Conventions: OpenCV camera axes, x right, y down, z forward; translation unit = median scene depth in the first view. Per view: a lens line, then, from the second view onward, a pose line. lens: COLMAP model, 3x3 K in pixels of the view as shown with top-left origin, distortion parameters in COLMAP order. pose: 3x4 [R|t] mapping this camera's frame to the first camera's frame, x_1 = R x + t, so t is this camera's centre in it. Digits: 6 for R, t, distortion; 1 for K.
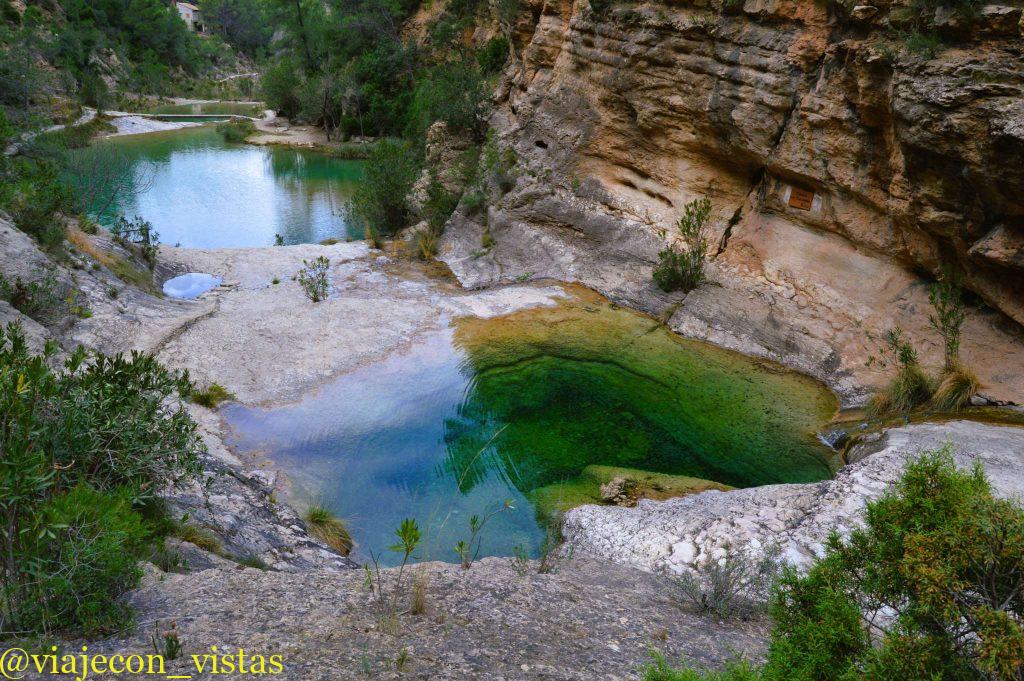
lens RADIAL K [[814.6, 0, 511.8], [0, 814.6, 338.4], [0, 0, 1]] dist [-0.014603, 0.001426]
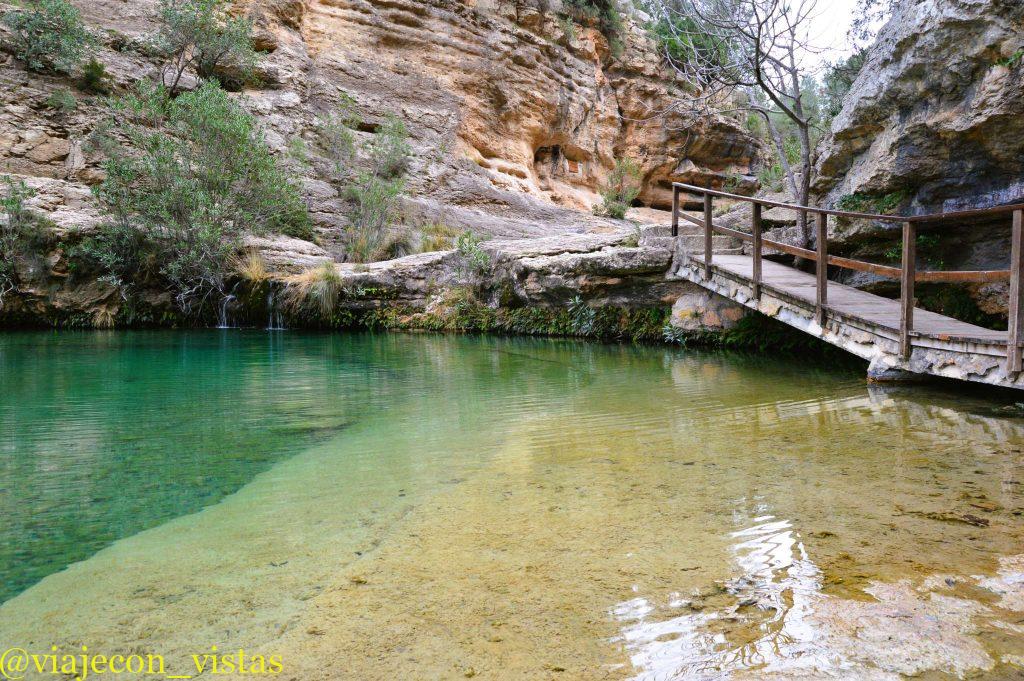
lens RADIAL K [[814.6, 0, 512.3], [0, 814.6, 340.9], [0, 0, 1]] dist [-0.014603, 0.001426]
pose [[-0.391519, -0.094282, 0.915327, -1.186967], [0.310298, 0.922944, 0.227792, -0.269998], [-0.866273, 0.373209, -0.332094, 1.857274]]
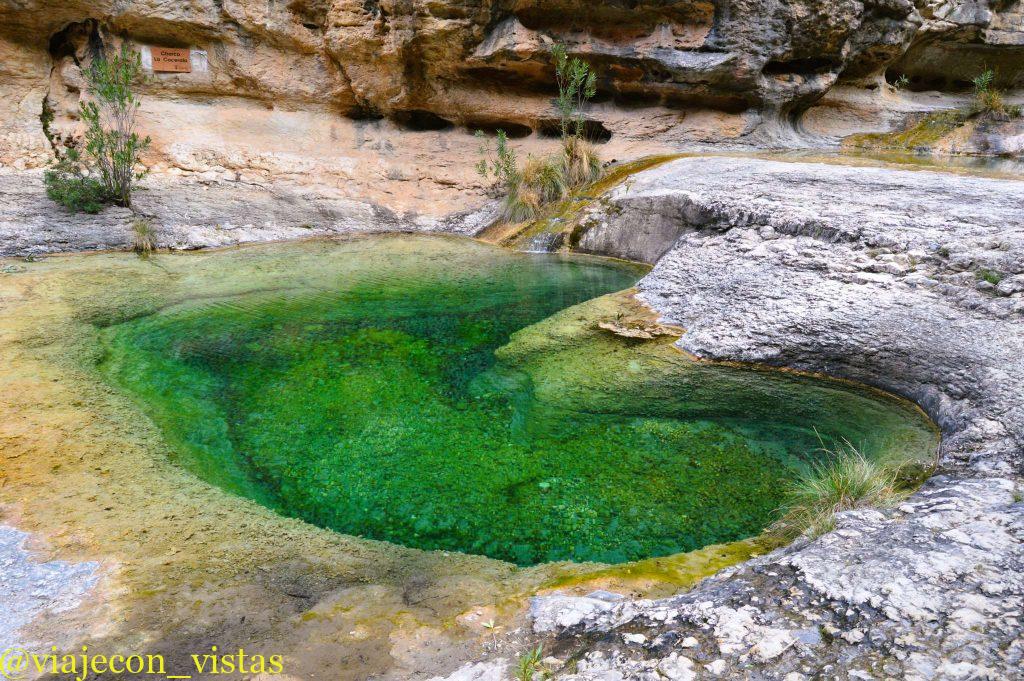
lens RADIAL K [[814.6, 0, 512.9], [0, 814.6, 342.7], [0, 0, 1]] dist [-0.014603, 0.001426]
pose [[0.185523, -0.332734, 0.924591, -0.392448], [0.331447, 0.906974, 0.259887, -0.023073], [-0.925053, 0.258238, 0.278549, 0.583049]]
